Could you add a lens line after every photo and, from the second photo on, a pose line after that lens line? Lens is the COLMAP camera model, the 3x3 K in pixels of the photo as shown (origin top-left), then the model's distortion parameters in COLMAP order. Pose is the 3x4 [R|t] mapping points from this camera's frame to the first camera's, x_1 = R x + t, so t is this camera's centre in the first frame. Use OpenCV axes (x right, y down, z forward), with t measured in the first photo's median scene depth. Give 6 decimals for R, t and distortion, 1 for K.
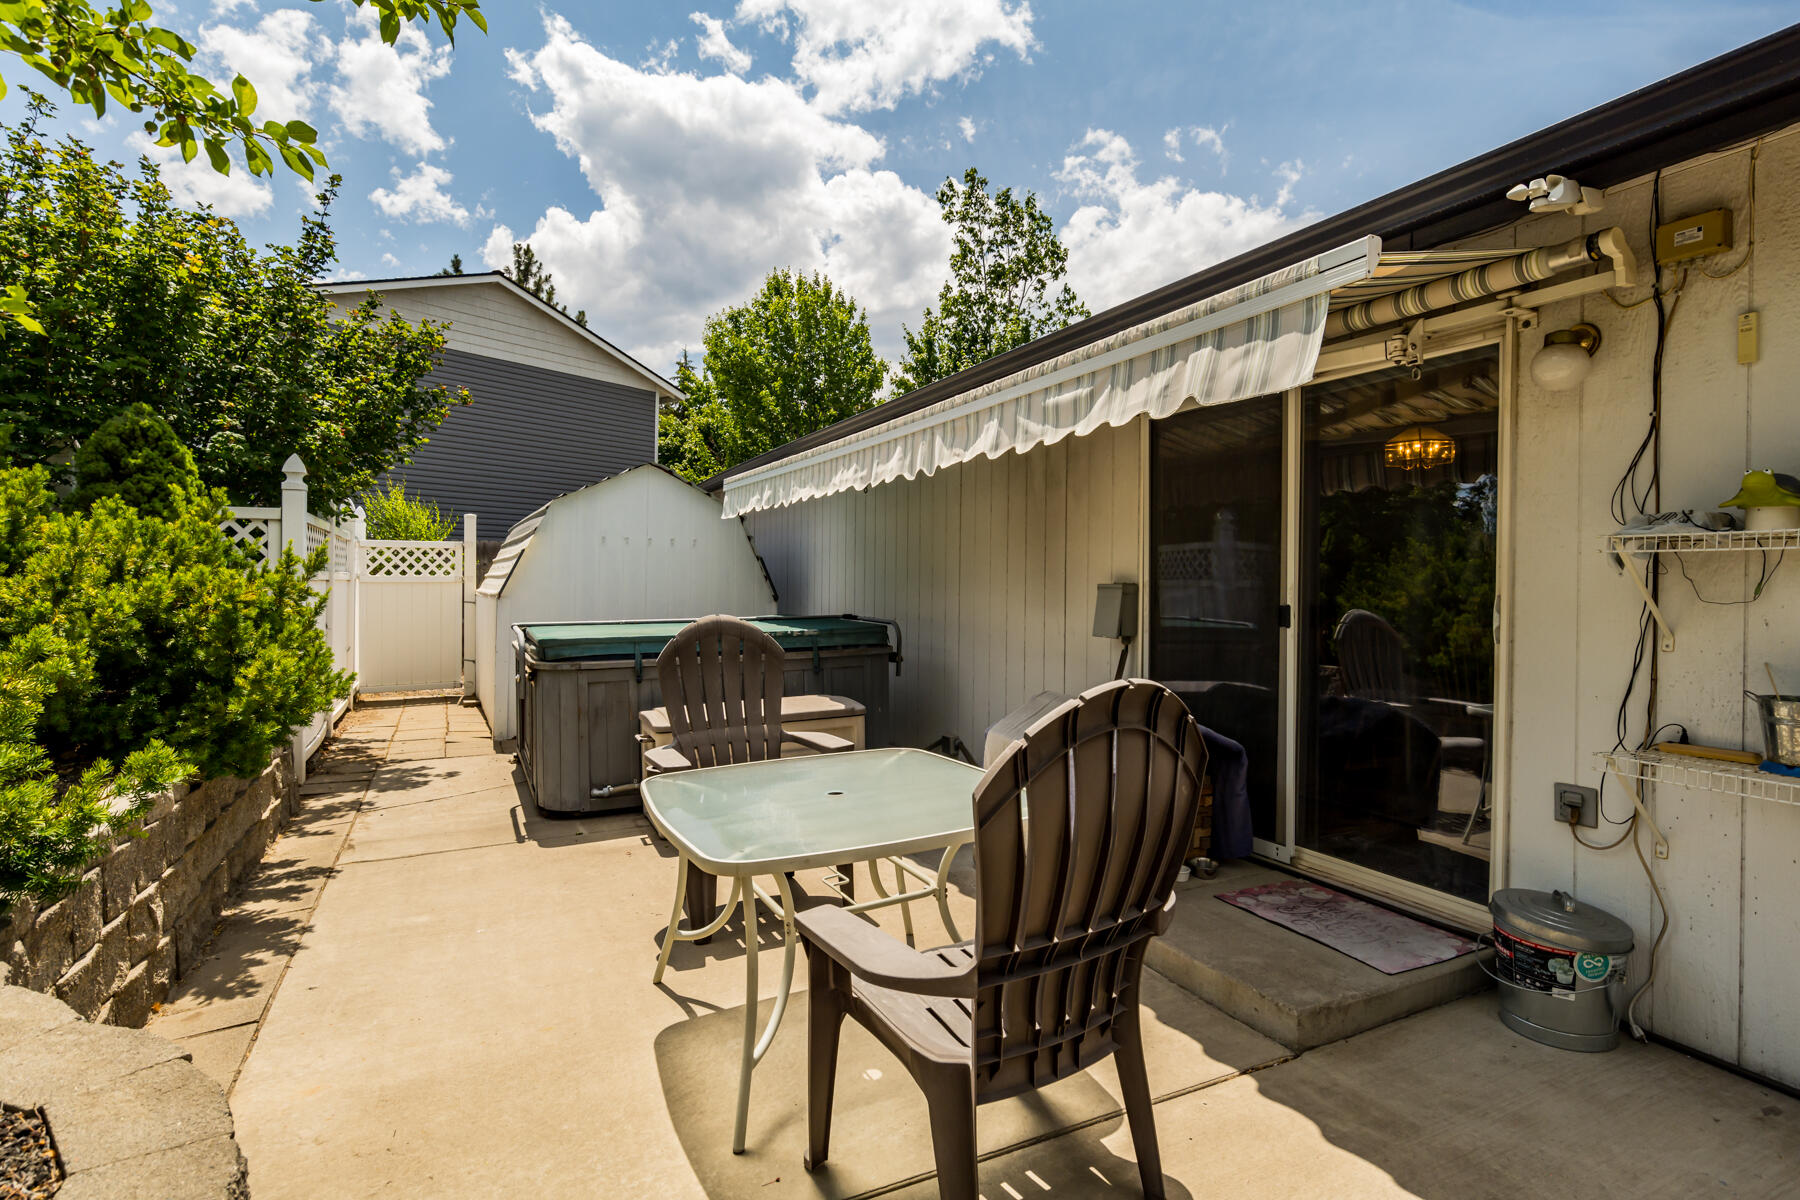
lens RADIAL K [[912.6, 0, 914.6], [0, 912.6, 583.7], [0, 0, 1]] dist [-0.017311, 0.006537]
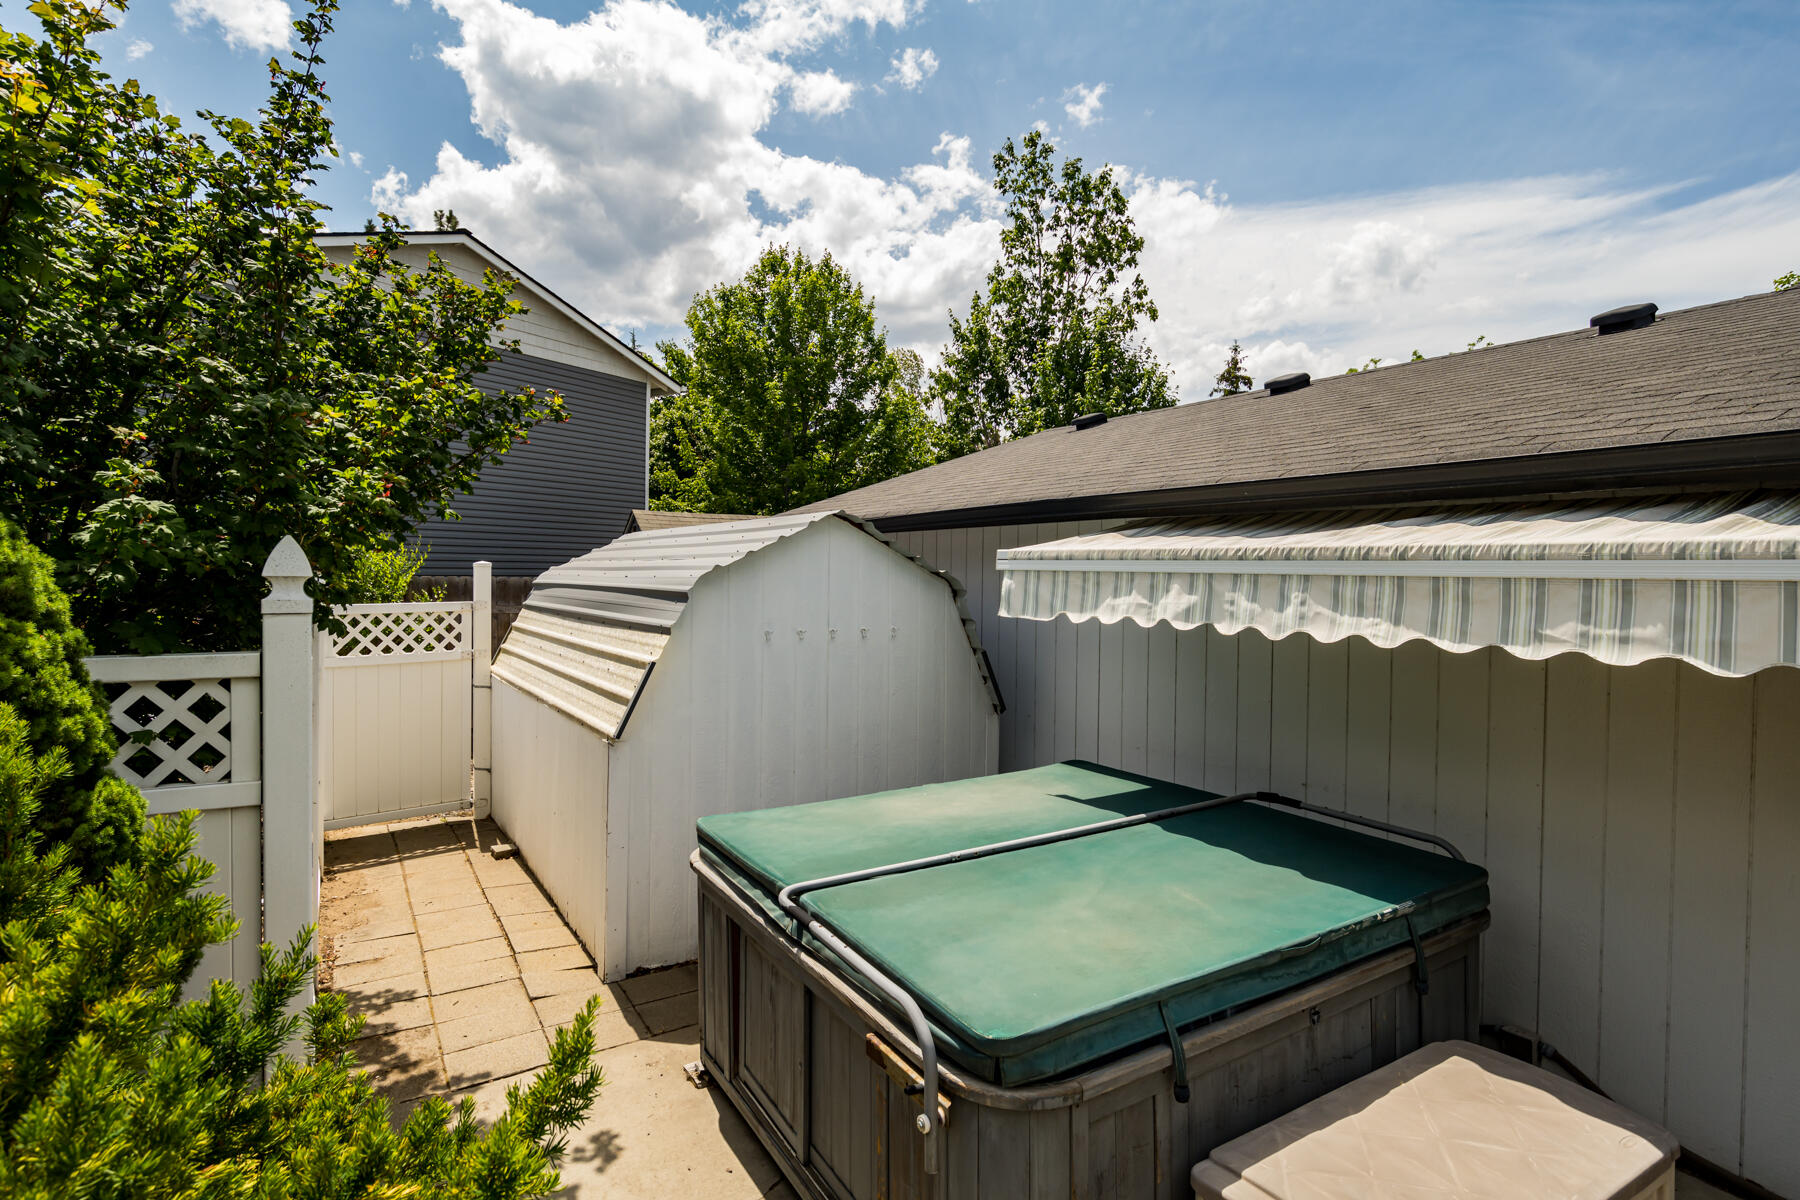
lens RADIAL K [[912.6, 0, 936.9], [0, 912.6, 596.2], [0, 0, 1]] dist [-0.017311, 0.006537]
pose [[0.994578, -0.001267, 0.103984, -0.214193], [-0.001150, 0.999731, 0.023186, -0.066912], [-0.103986, -0.023180, 0.994309, 0.267078]]
